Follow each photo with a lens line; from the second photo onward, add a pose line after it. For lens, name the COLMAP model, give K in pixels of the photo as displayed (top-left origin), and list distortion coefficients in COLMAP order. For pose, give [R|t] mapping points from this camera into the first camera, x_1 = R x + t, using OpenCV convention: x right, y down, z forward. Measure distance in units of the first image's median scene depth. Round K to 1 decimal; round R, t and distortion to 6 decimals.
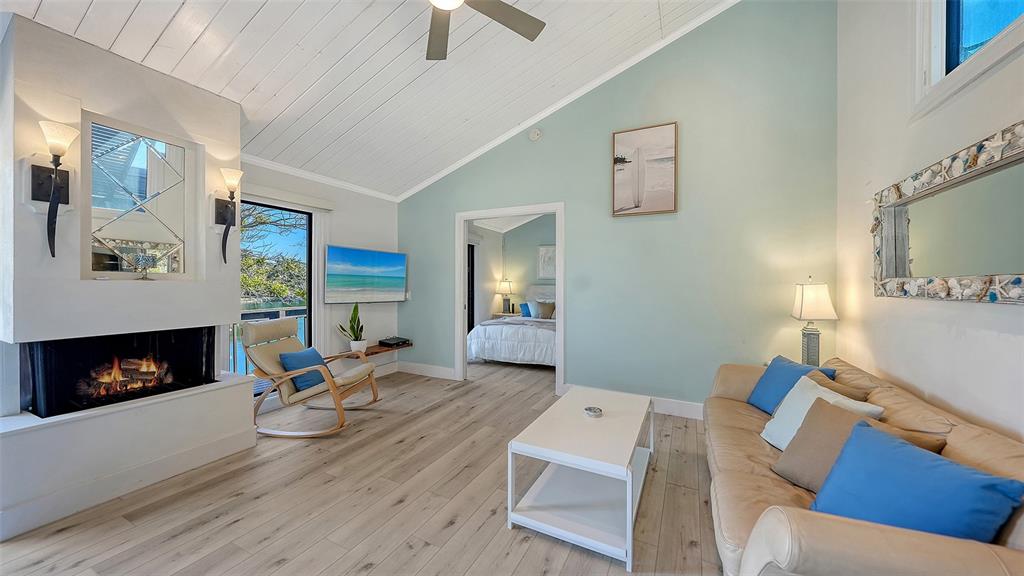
lens RADIAL K [[359.9, 0, 507.1], [0, 359.9, 284.8], [0, 0, 1]] dist [-0.001151, -0.000149]
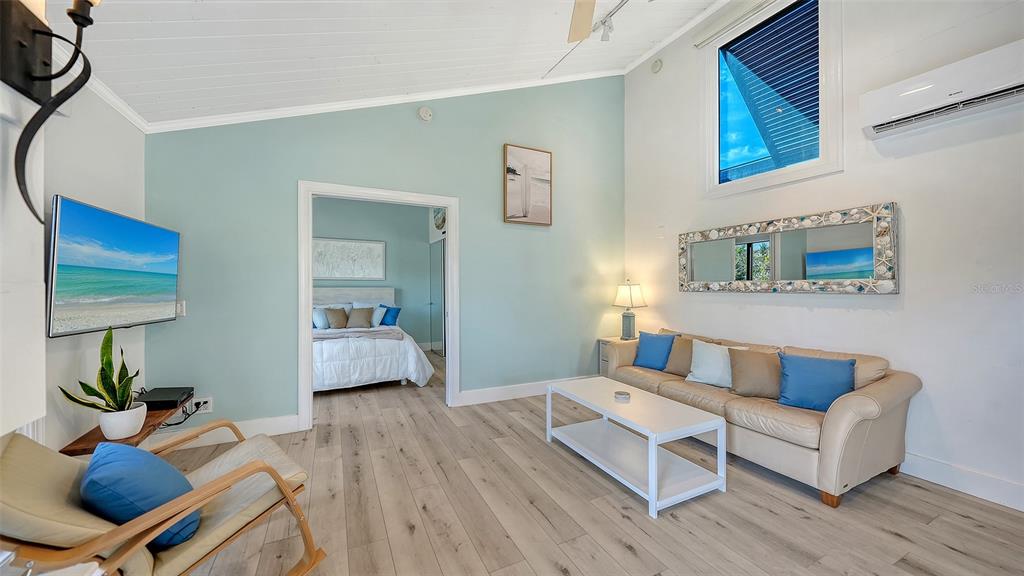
lens RADIAL K [[359.9, 0, 507.1], [0, 359.9, 284.8], [0, 0, 1]] dist [-0.001151, -0.000149]
pose [[0.599744, -0.002888, 0.800187, -0.567050], [0.006447, 0.999978, -0.001223, -0.002867], [-0.800166, 0.005892, 0.599750, 0.370808]]
